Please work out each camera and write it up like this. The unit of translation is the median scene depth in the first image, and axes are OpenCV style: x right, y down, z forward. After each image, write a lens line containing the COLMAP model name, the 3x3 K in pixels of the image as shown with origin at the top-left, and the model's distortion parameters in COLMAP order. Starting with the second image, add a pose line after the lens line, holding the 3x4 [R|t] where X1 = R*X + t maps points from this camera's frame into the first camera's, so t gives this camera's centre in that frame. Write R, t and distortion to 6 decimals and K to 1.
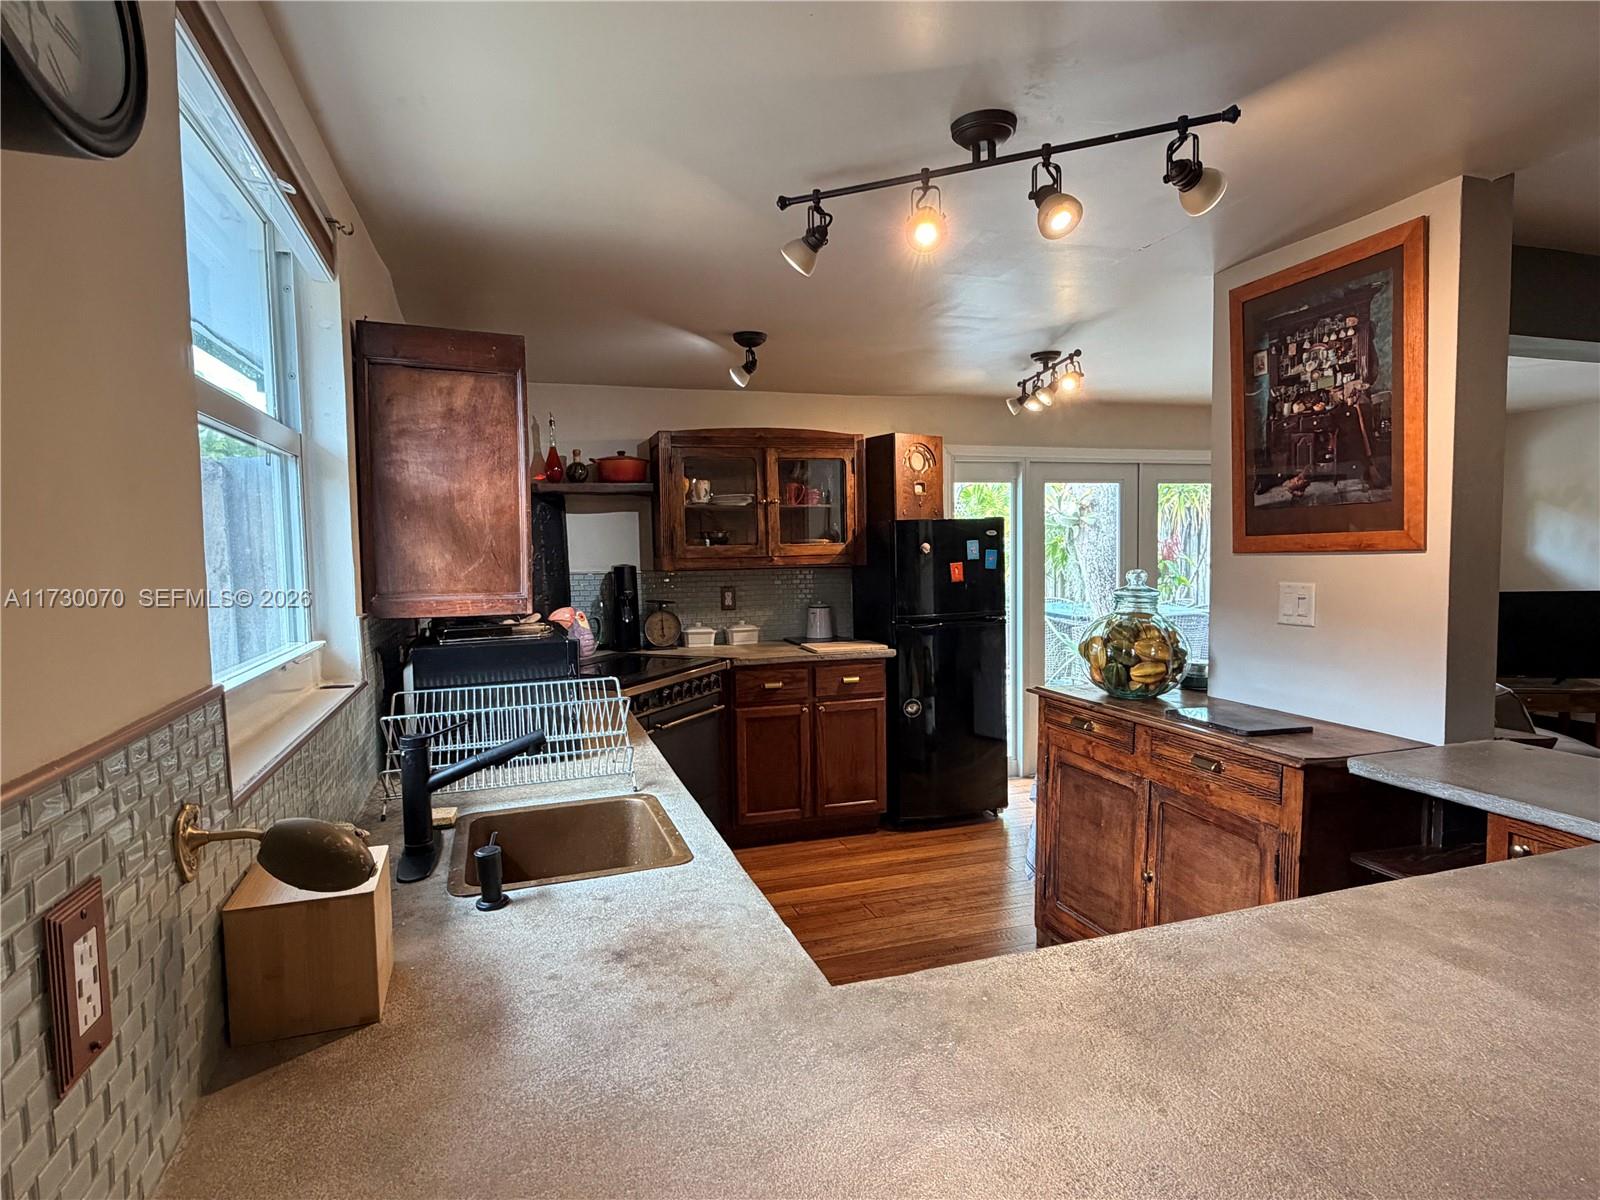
lens RADIAL K [[874.9, 0, 800.0], [0, 874.9, 600.0], [0, 0, 1]] dist [0.000288, 0.000008]
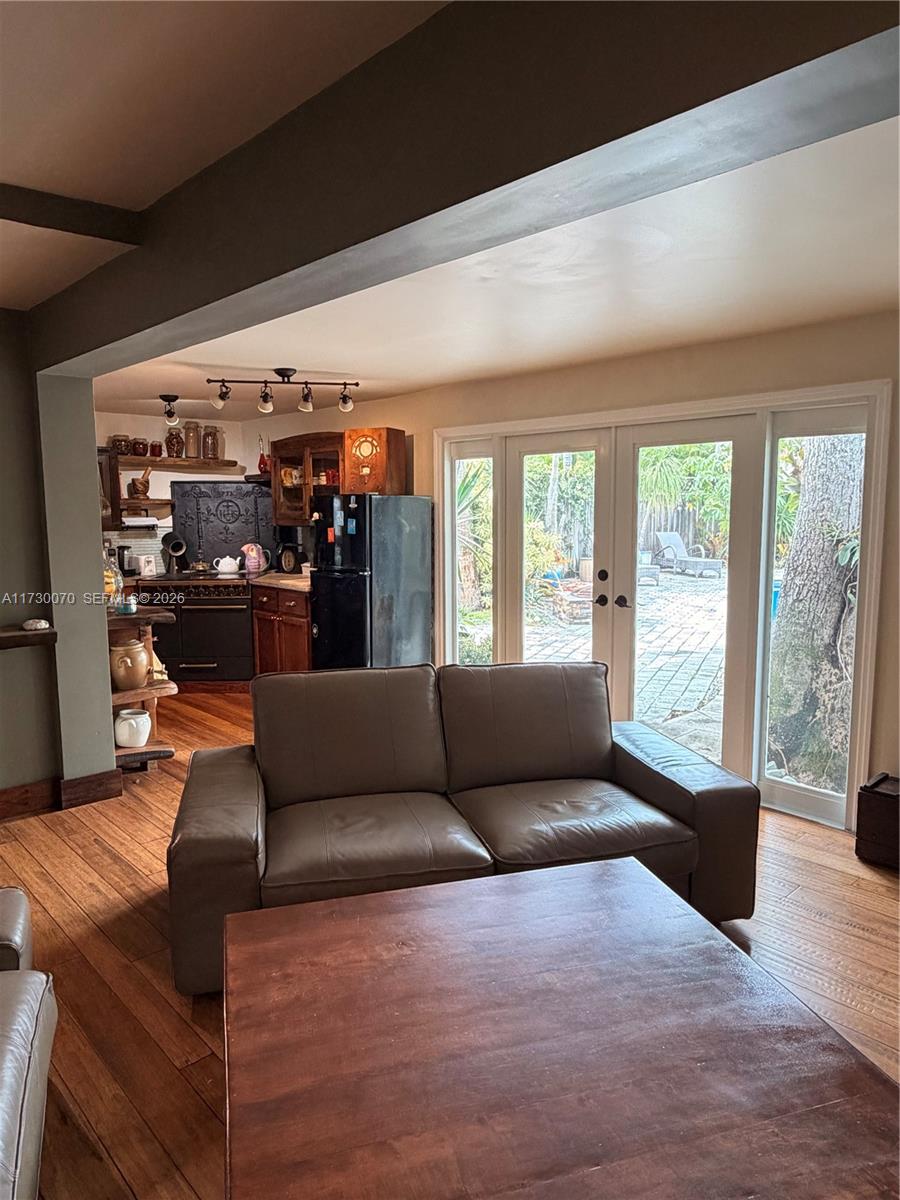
lens RADIAL K [[780.9, 0, 450.0], [0, 780.9, 600.0], [0, 0, 1]] dist [-0.000297, 0.001411]
pose [[0.414779, 0.125138, -0.901276, 1.077582], [-0.059547, 0.992108, 0.110345, -0.062088], [0.907972, 0.007899, 0.418957, 0.540120]]
